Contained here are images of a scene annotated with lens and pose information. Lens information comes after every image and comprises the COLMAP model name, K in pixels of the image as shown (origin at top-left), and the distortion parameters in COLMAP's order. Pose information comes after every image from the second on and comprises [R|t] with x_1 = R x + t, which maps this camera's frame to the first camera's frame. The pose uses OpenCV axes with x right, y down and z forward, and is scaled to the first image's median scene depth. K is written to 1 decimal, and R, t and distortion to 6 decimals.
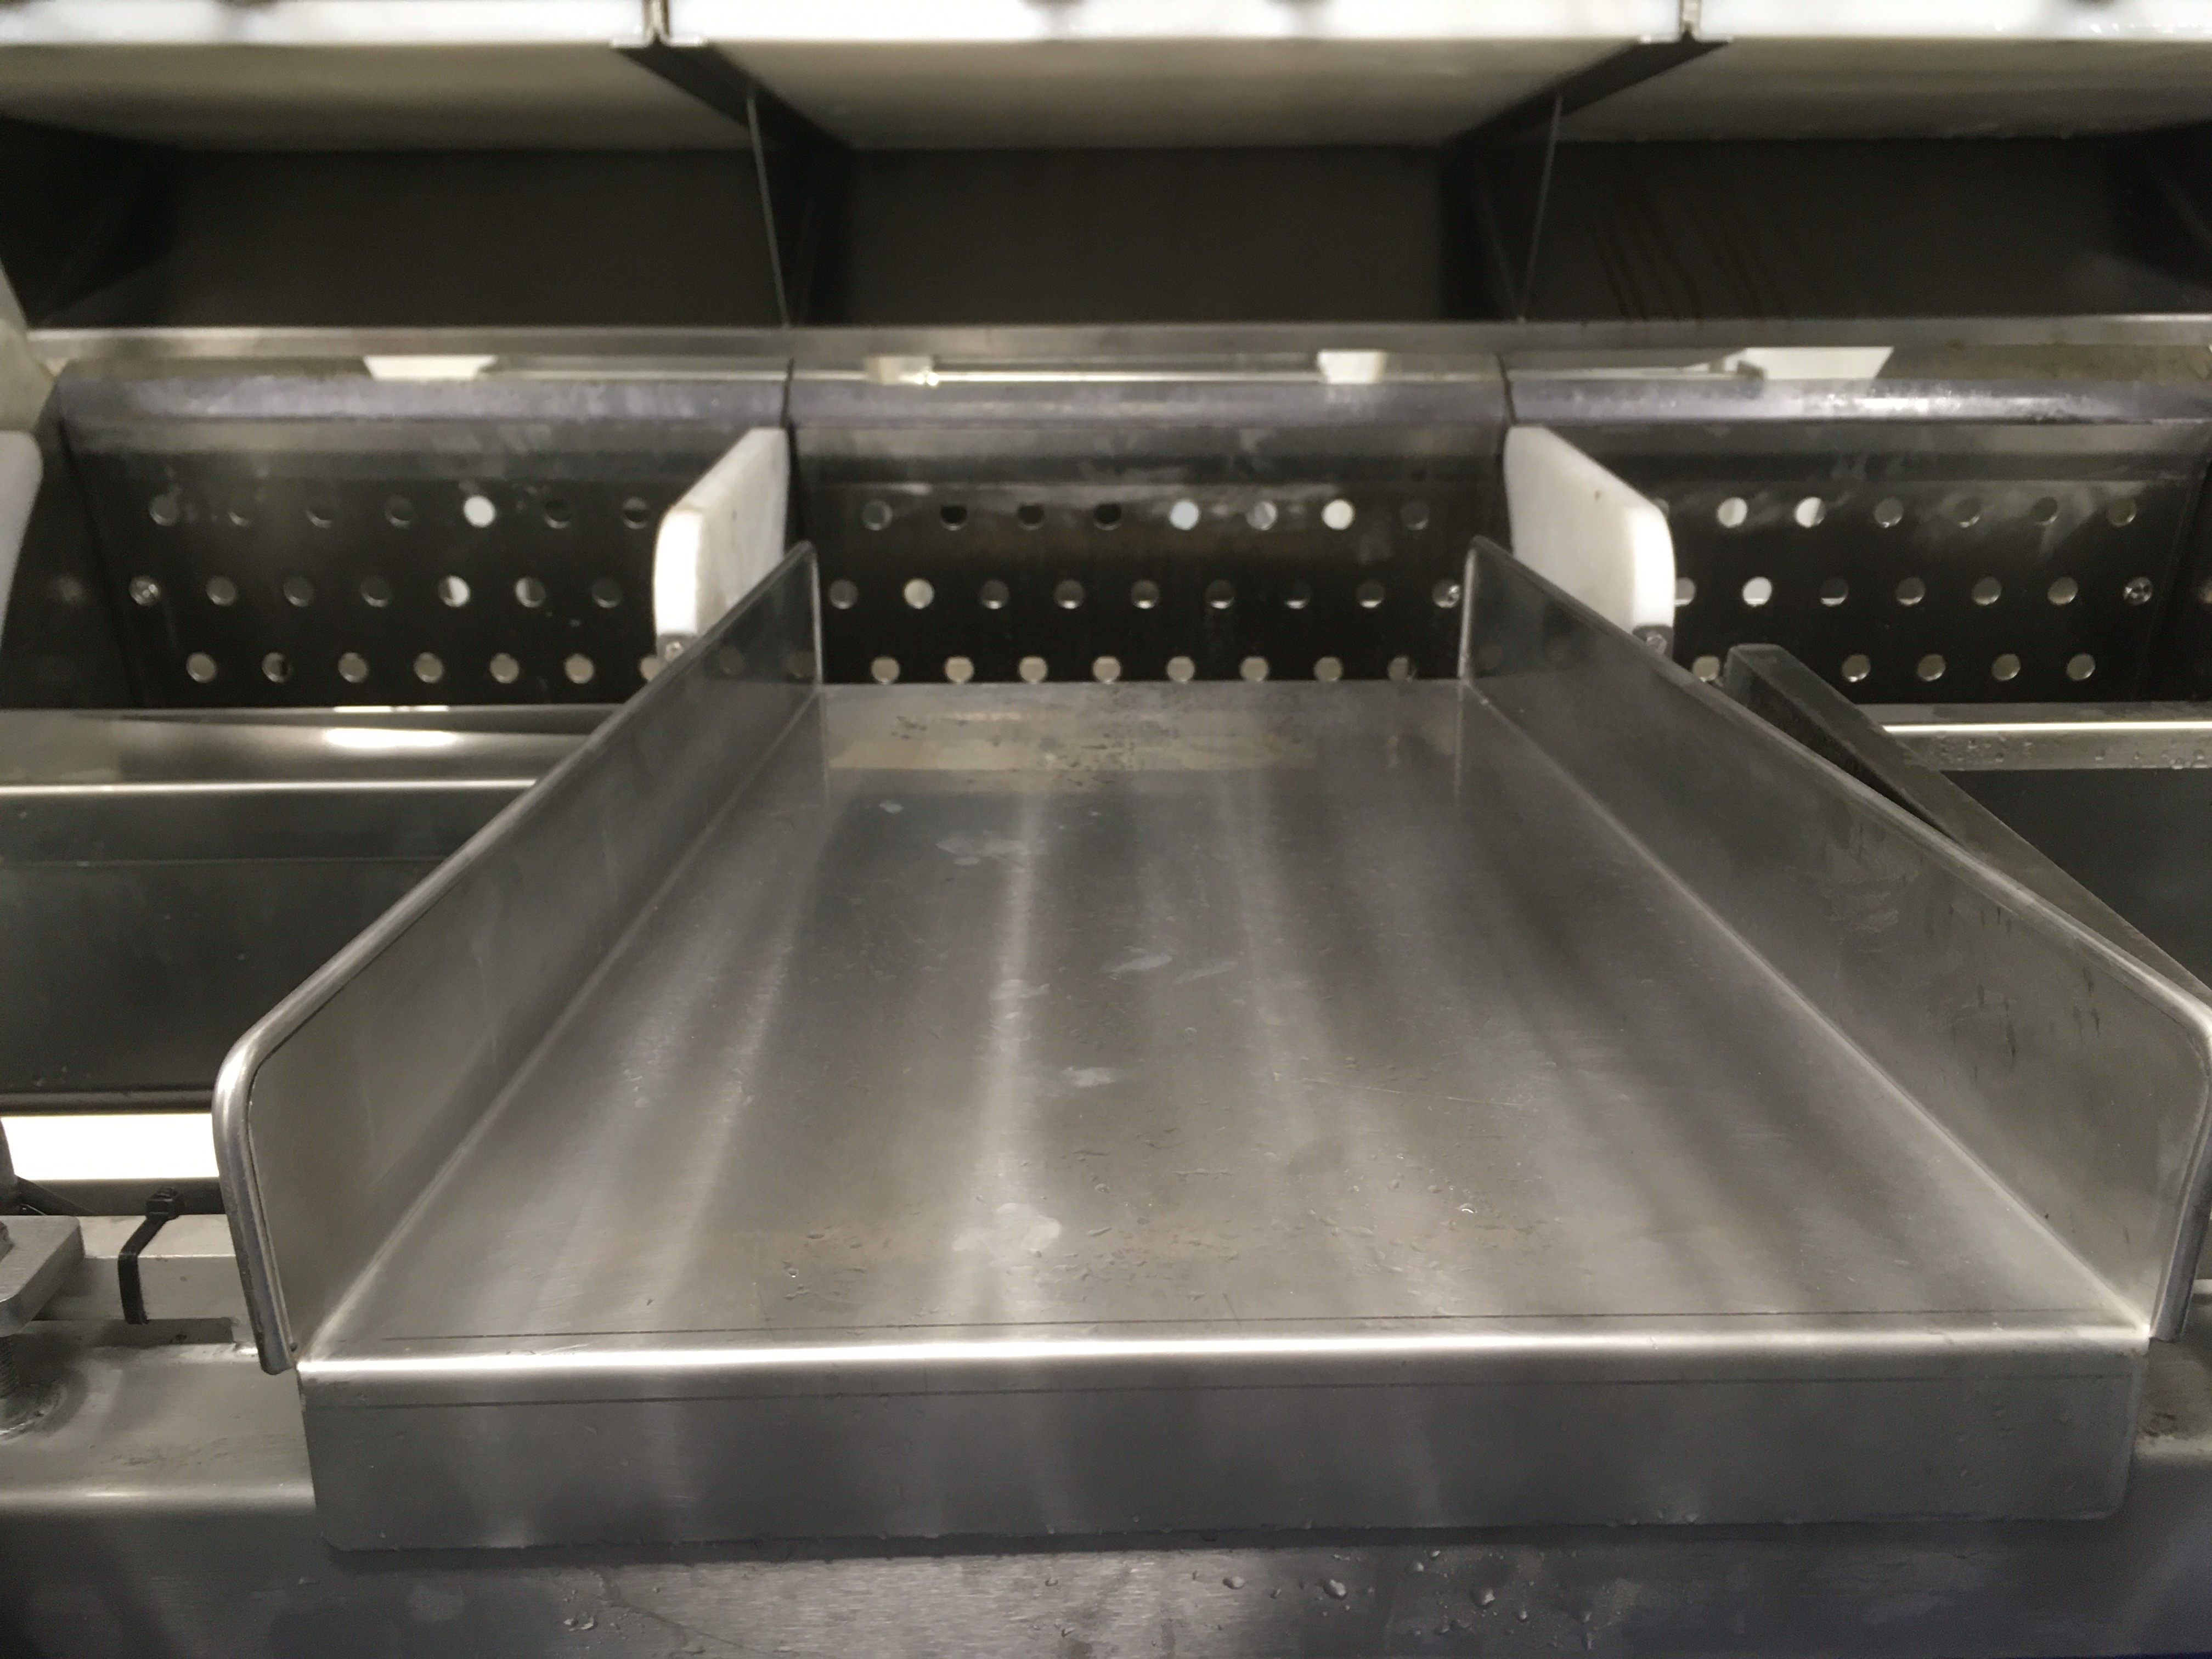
lens RADIAL K [[1870.5, 0, 1106.0], [0, 1870.5, 829.5], [0, 0, 1]] dist [0.073464, -0.124149]
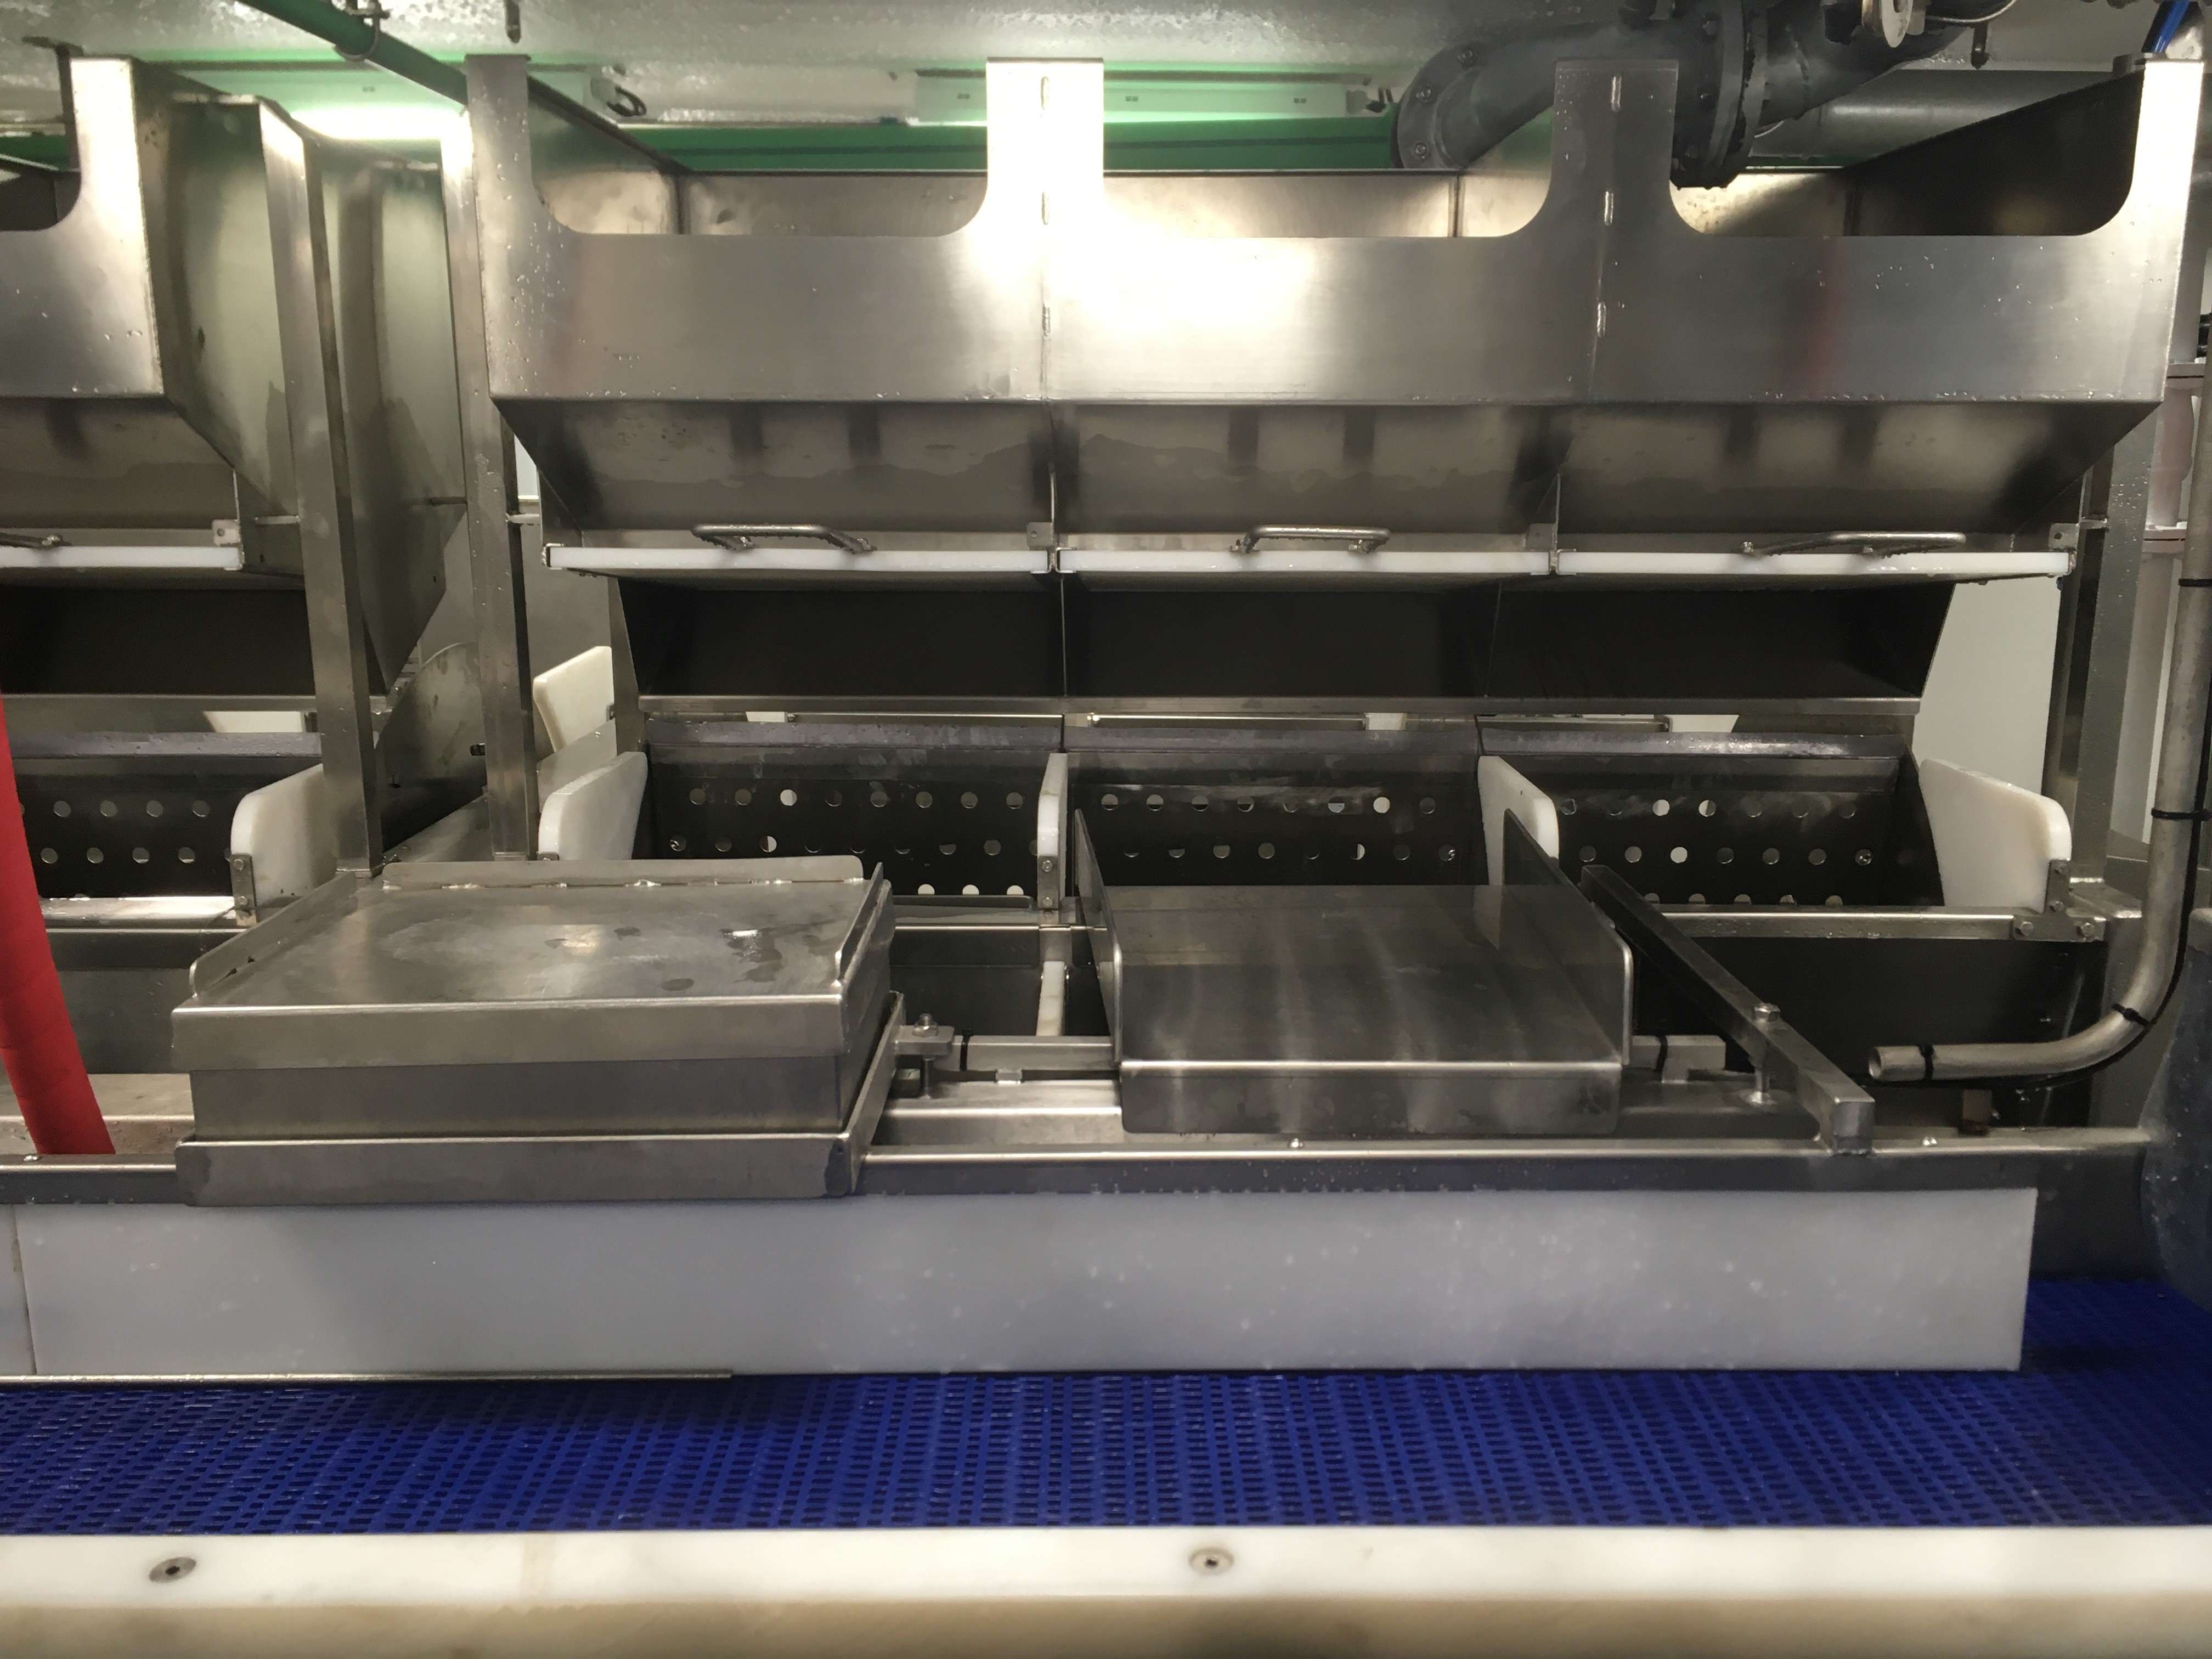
lens RADIAL K [[1870.5, 0, 1106.0], [0, 1870.5, 829.5], [0, 0, 1]] dist [0.073464, -0.124149]
pose [[0.999844, 0.010903, -0.013916, -0.103636], [-0.013050, 0.986228, -0.164873, 0.139097], [0.011927, 0.165029, 0.986217, -0.682462]]
